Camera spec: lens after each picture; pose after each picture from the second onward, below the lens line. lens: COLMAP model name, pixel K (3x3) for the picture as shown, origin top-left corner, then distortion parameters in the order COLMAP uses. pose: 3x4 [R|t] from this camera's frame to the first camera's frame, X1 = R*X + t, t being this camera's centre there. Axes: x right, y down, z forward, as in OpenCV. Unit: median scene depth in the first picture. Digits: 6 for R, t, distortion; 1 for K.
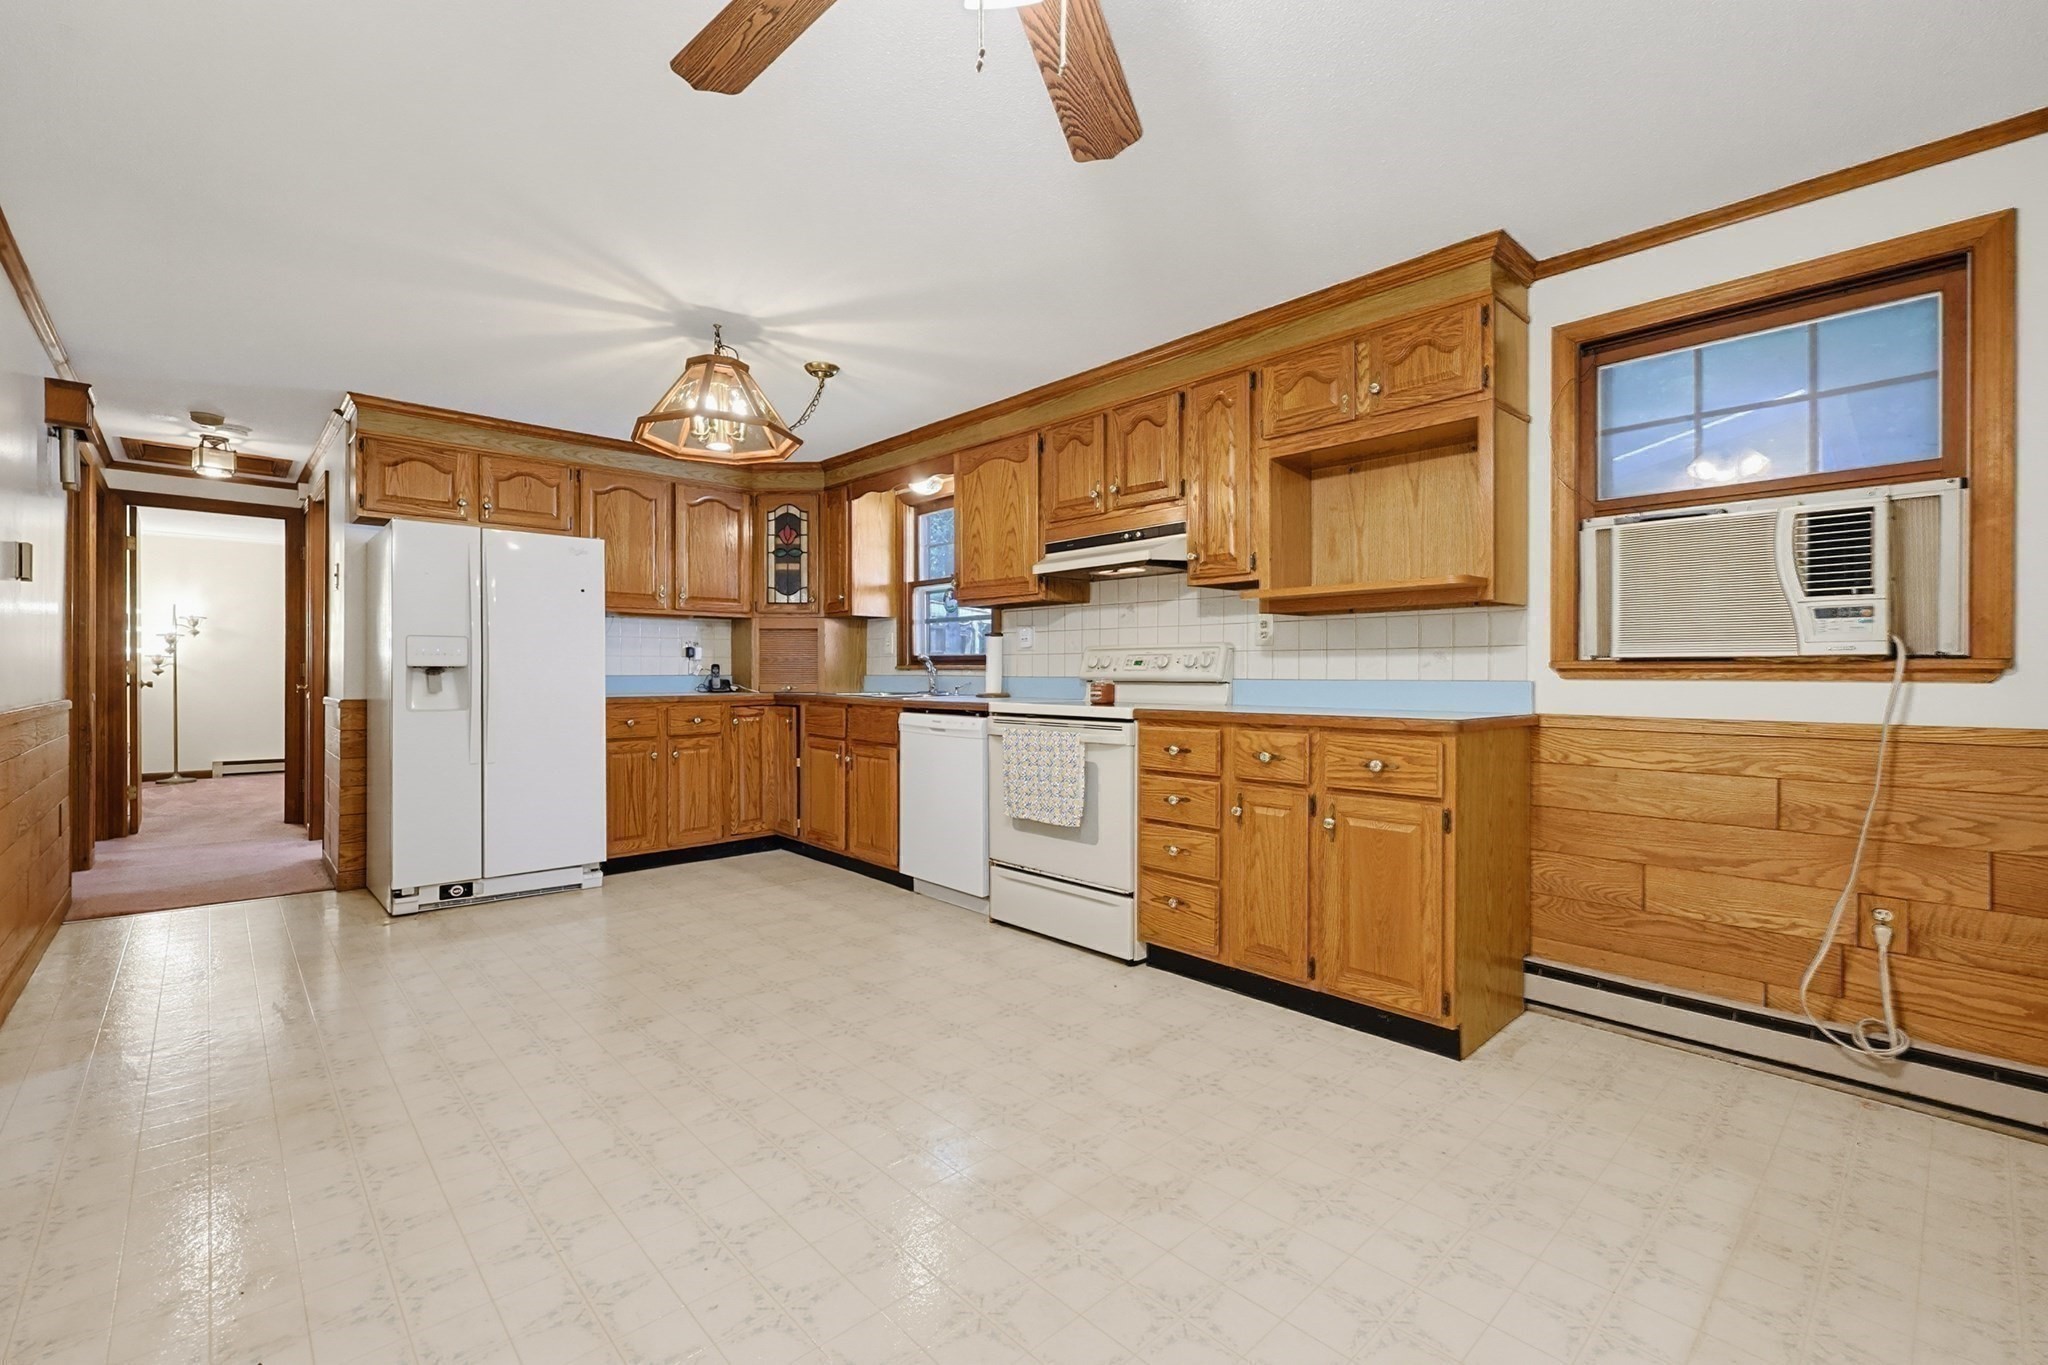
lens RADIAL K [[875.7, 0, 1025.9], [0, 875.7, 670.4], [0, 0, 1]] dist [-0.001518, -0.000602]
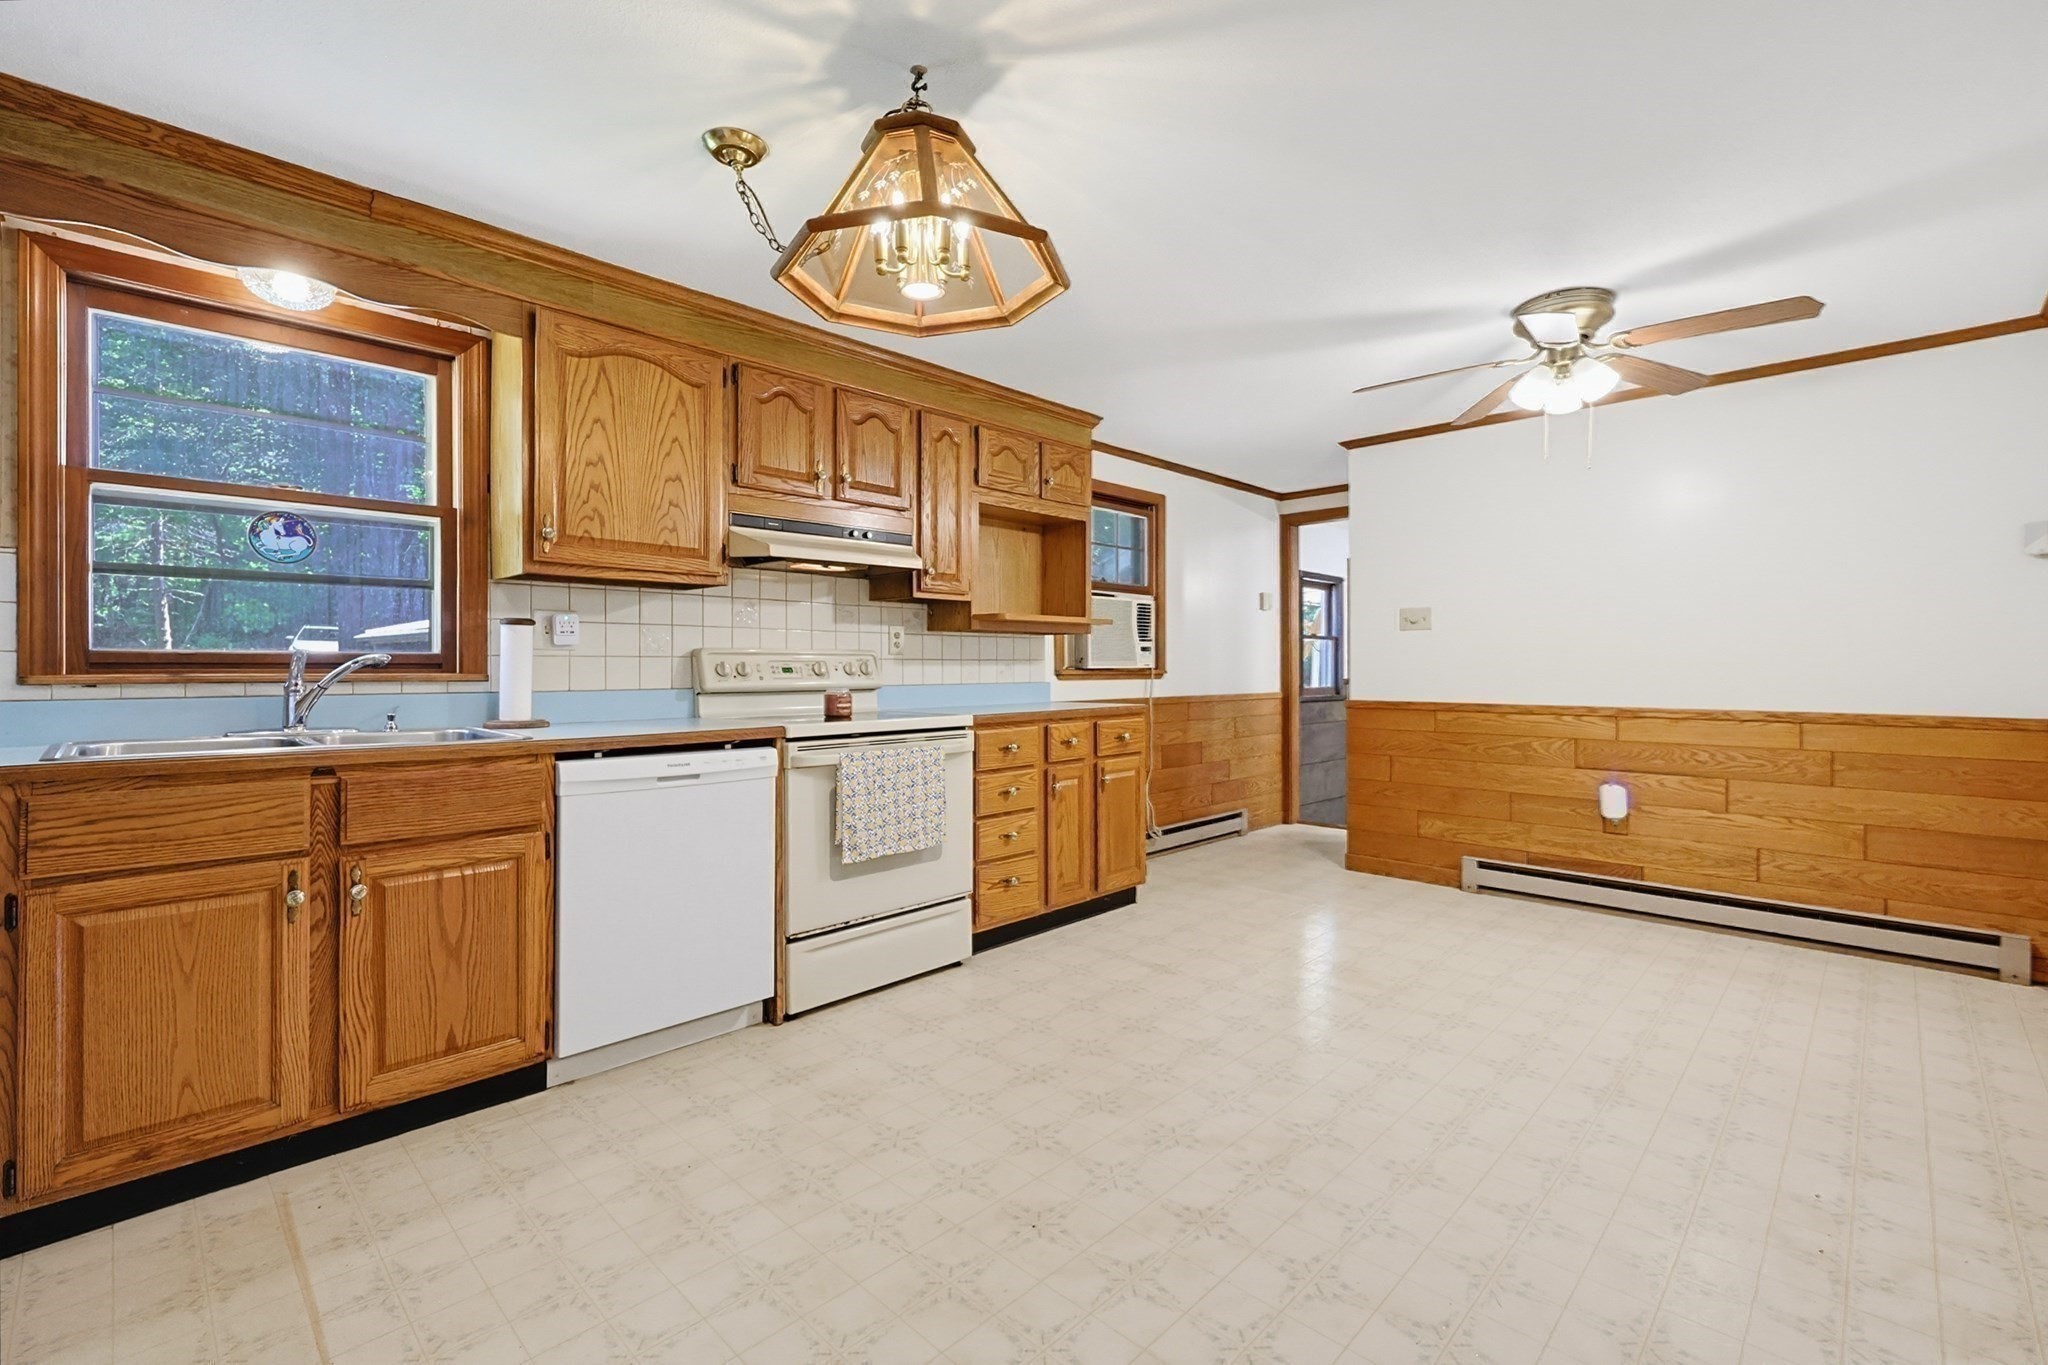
lens RADIAL K [[883.6, 0, 1030.2], [0, 883.6, 666.2], [0, 0, 1]] dist [0.001426, -0.000072]
pose [[-0.043687, 0.000663, 0.999045, -0.938022], [0.001150, 0.999999, -0.000613, -0.014529], [-0.999045, 0.001122, -0.043687, 0.976598]]
